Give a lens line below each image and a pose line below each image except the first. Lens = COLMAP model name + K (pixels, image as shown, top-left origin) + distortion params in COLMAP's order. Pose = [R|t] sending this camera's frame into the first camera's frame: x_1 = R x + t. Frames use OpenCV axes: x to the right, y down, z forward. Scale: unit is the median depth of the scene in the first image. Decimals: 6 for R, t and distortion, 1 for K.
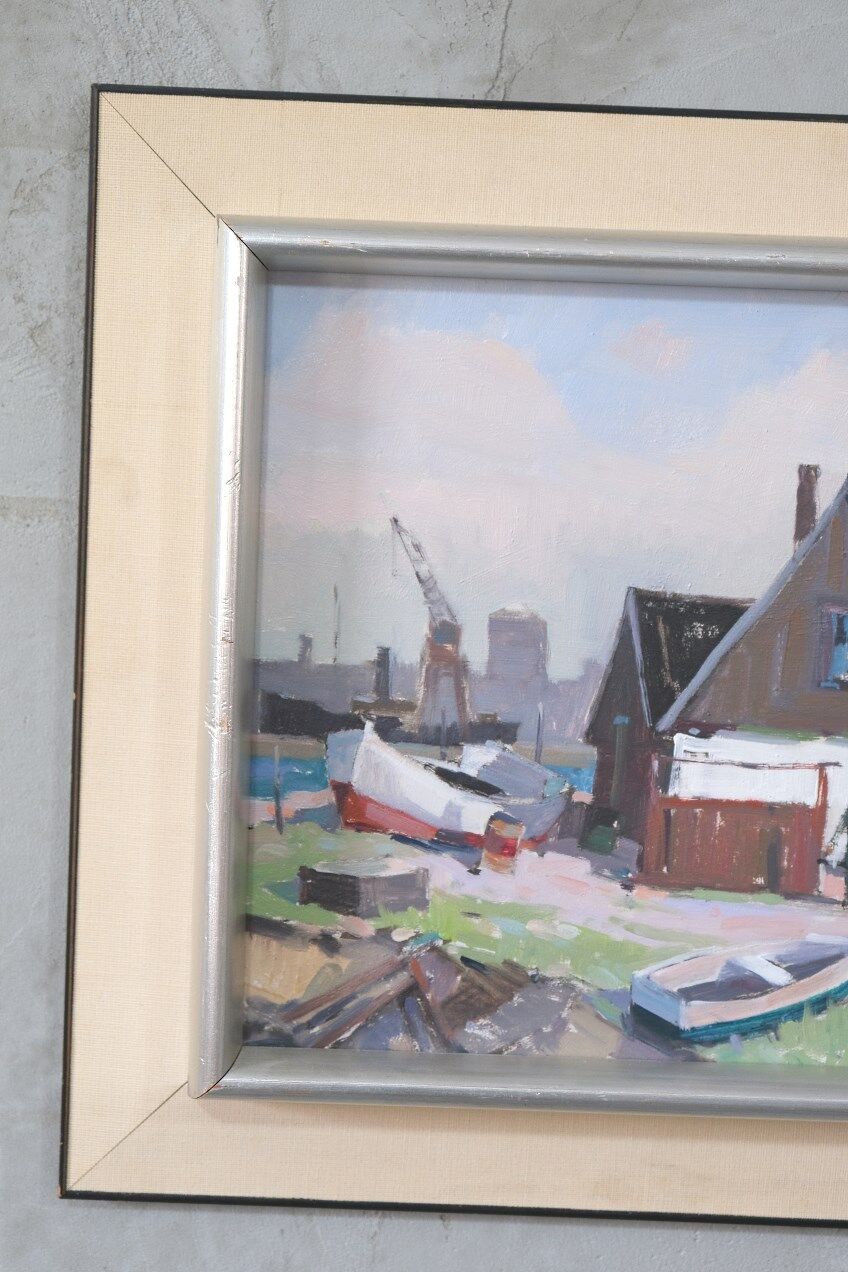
lens RADIAL K [[2796.2, 0, 462.9], [0, 2796.2, 674.7], [0, 0, 1]] dist [-0.029927, 0.000000]
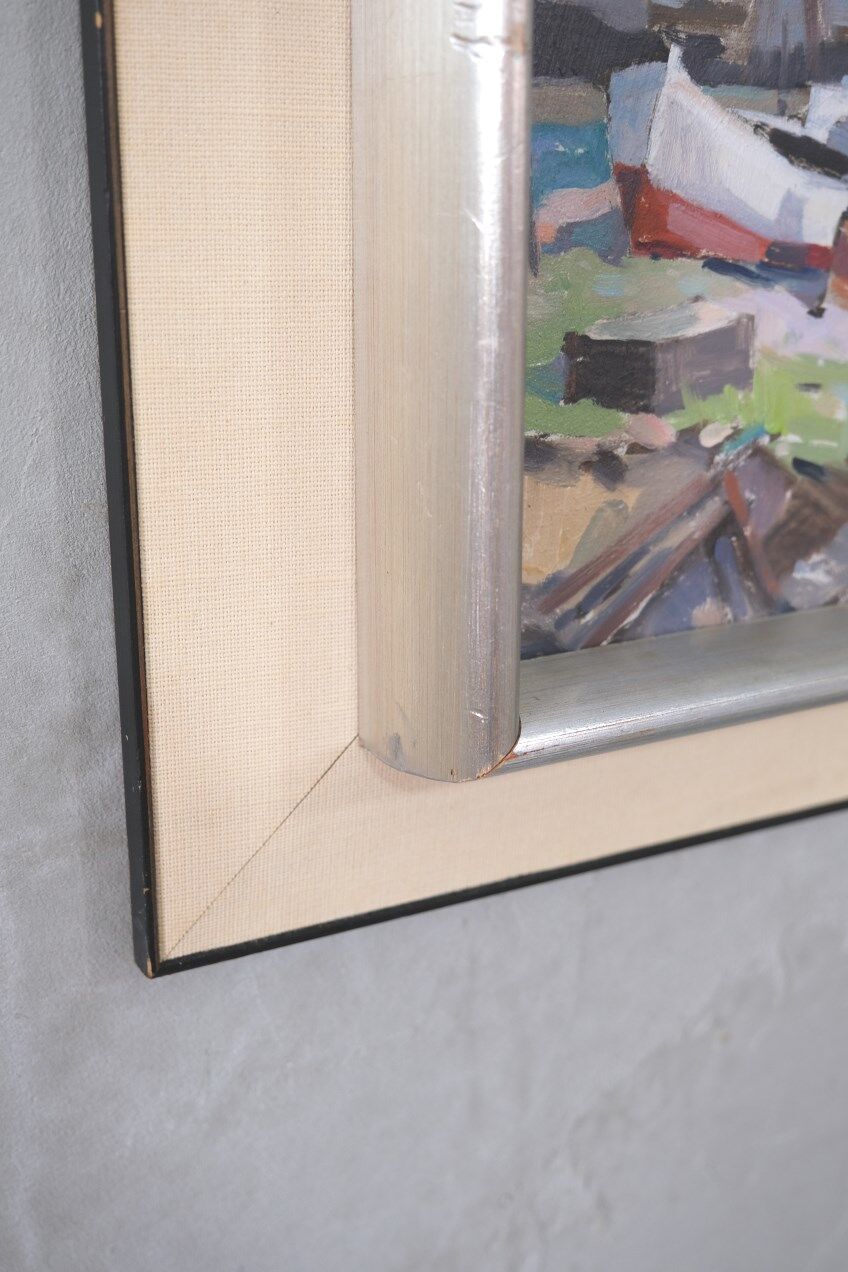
lens RADIAL K [[1647.3, 0, 427.7], [0, 1647.3, 645.1], [0, 0, 1]] dist [-0.002140, 0.000000]
pose [[0.895782, -0.178162, 0.407225, -0.223371], [0.072613, 0.962504, 0.261370, 0.041130], [-0.438522, -0.204561, 0.875131, 0.716908]]
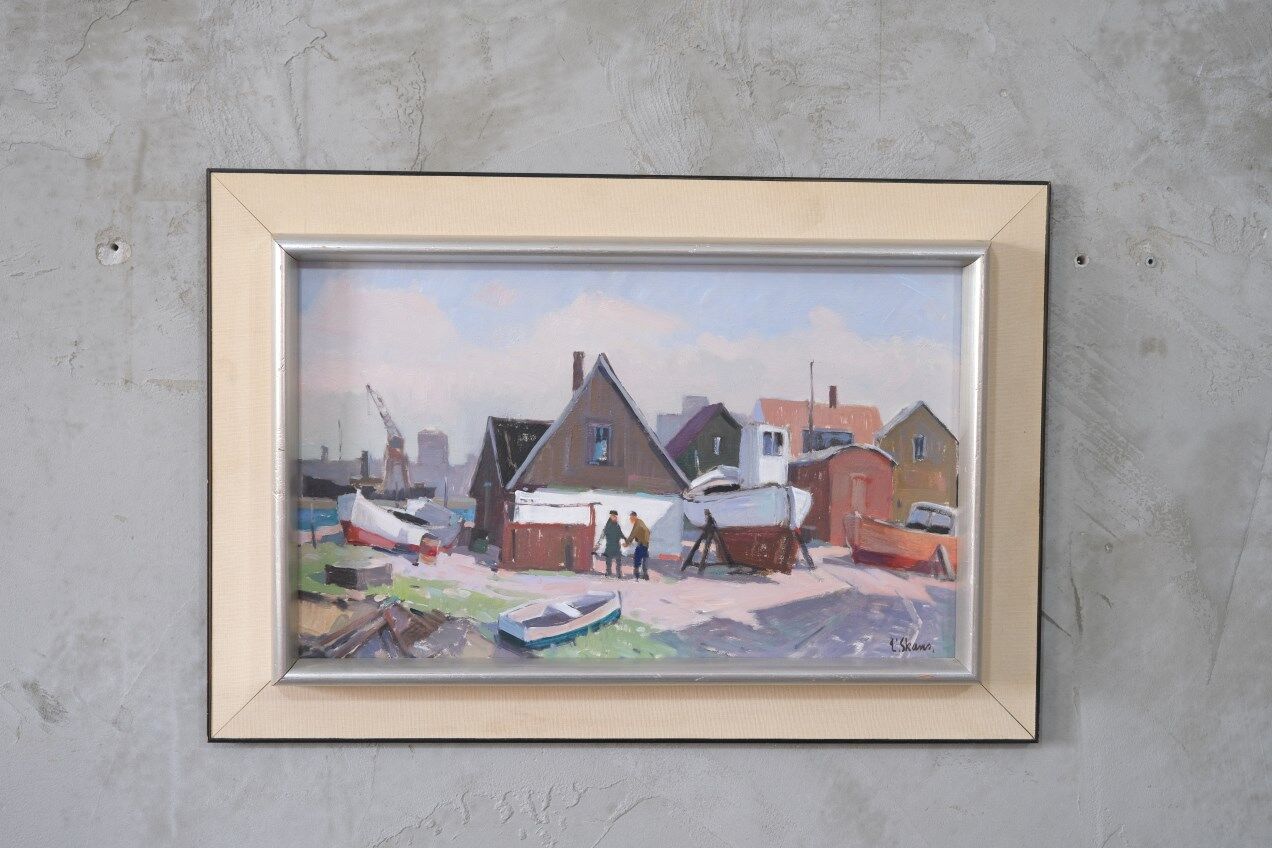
lens RADIAL K [[1815.1, 0, 635.7], [0, 1815.1, 422.1], [0, 0, 1]] dist [-0.009141, 0.000000]
pose [[0.998863, -0.031310, 0.035960, 0.115164], [0.032408, 0.999014, -0.030356, 0.014518], [-0.034974, 0.031487, 0.998892, -0.274245]]
